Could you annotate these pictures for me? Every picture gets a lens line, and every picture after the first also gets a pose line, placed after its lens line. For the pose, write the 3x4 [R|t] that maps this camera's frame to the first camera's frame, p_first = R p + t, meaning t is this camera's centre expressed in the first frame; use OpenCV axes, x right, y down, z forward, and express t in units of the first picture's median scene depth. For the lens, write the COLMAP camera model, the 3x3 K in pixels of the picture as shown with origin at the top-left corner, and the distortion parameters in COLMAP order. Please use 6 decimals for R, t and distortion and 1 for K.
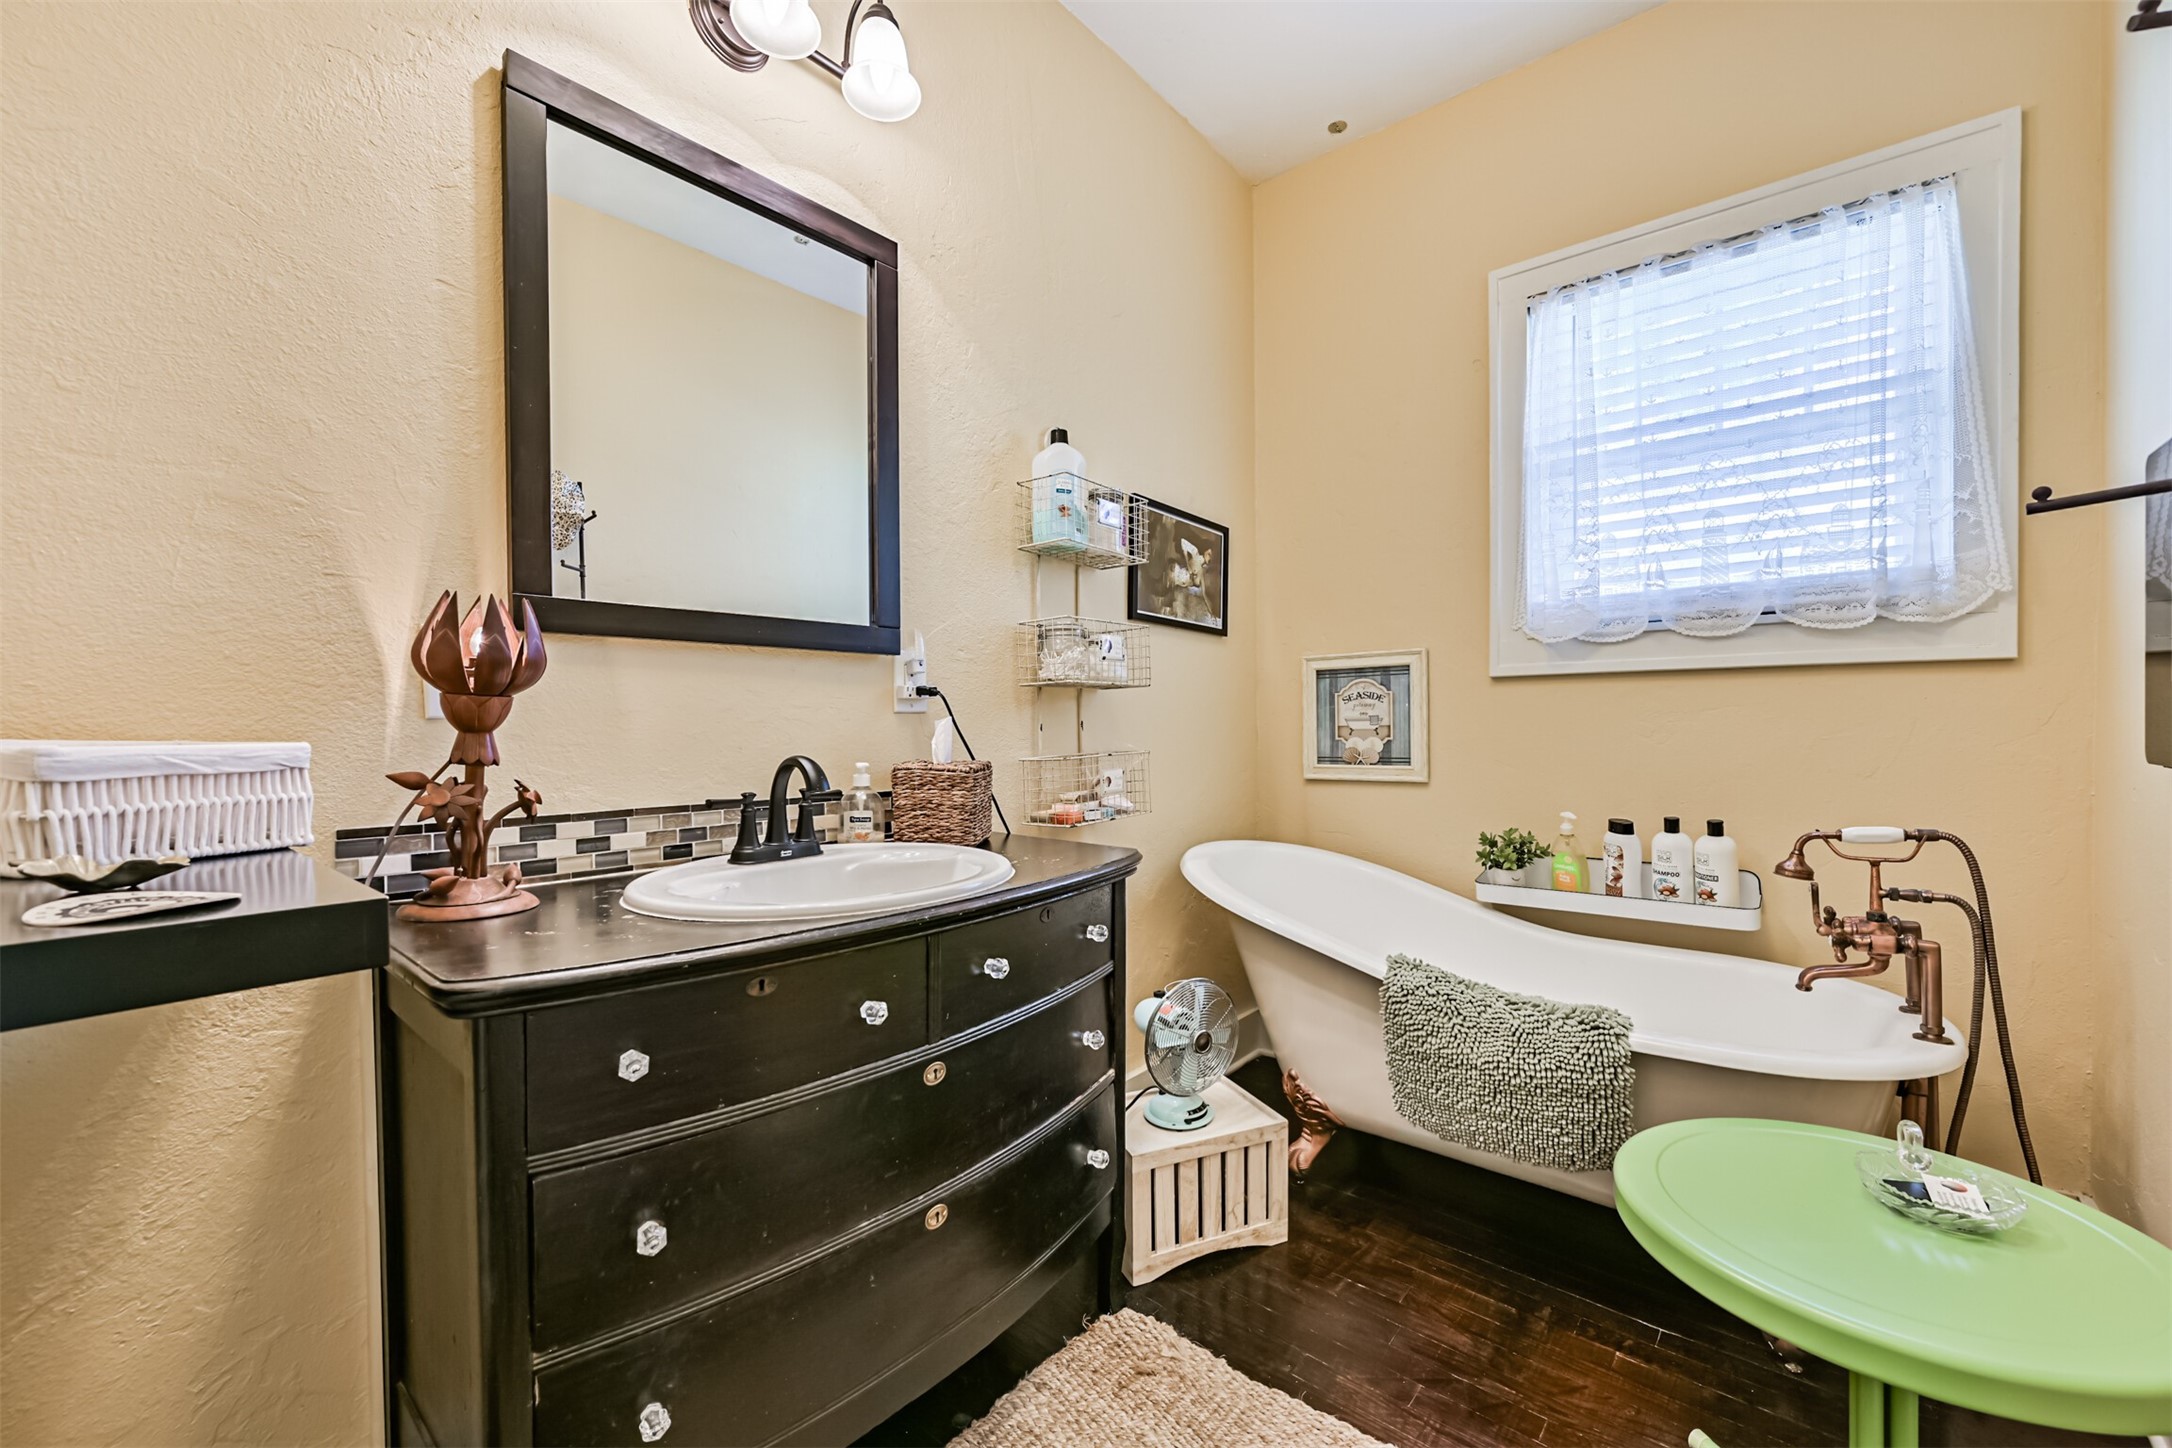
lens RADIAL K [[860.6, 0, 1091.4], [0, 860.6, 732.4], [0, 0, 1]] dist [-0.000040, -0.000152]
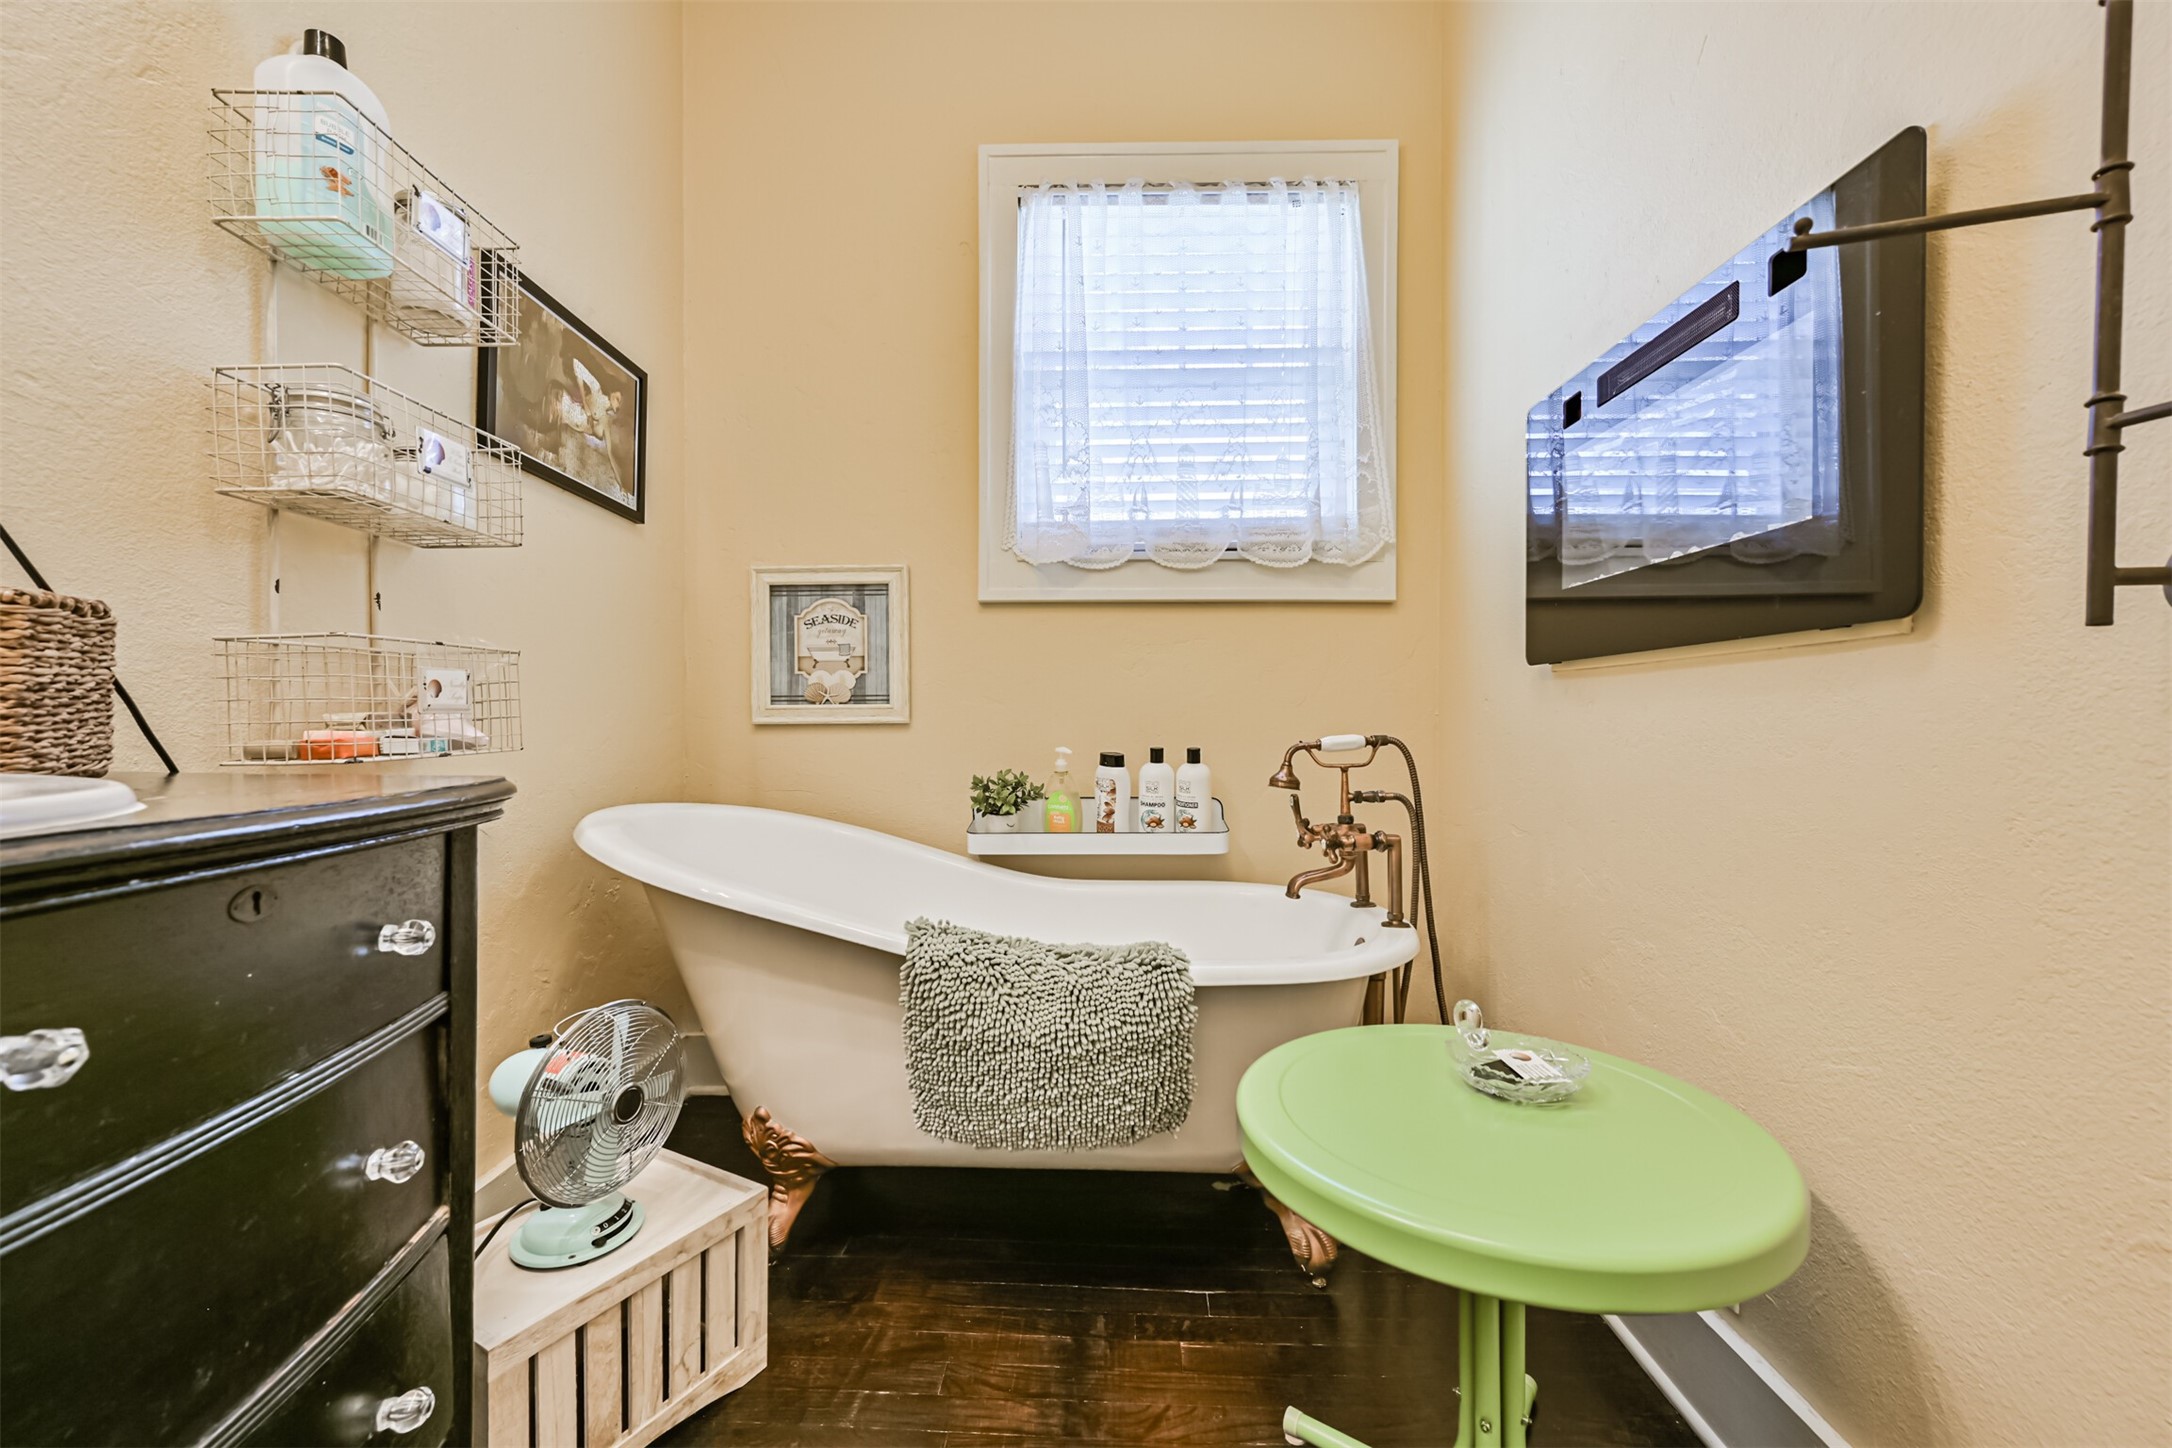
lens RADIAL K [[860.6, 0, 1091.4], [0, 860.6, 732.4], [0, 0, 1]] dist [-0.000040, -0.000152]
pose [[0.781651, 0.005845, 0.623689, 0.004360], [-0.004759, 0.999983, -0.003406, 0.096944], [-0.623698, -0.000306, 0.781665, 0.317492]]
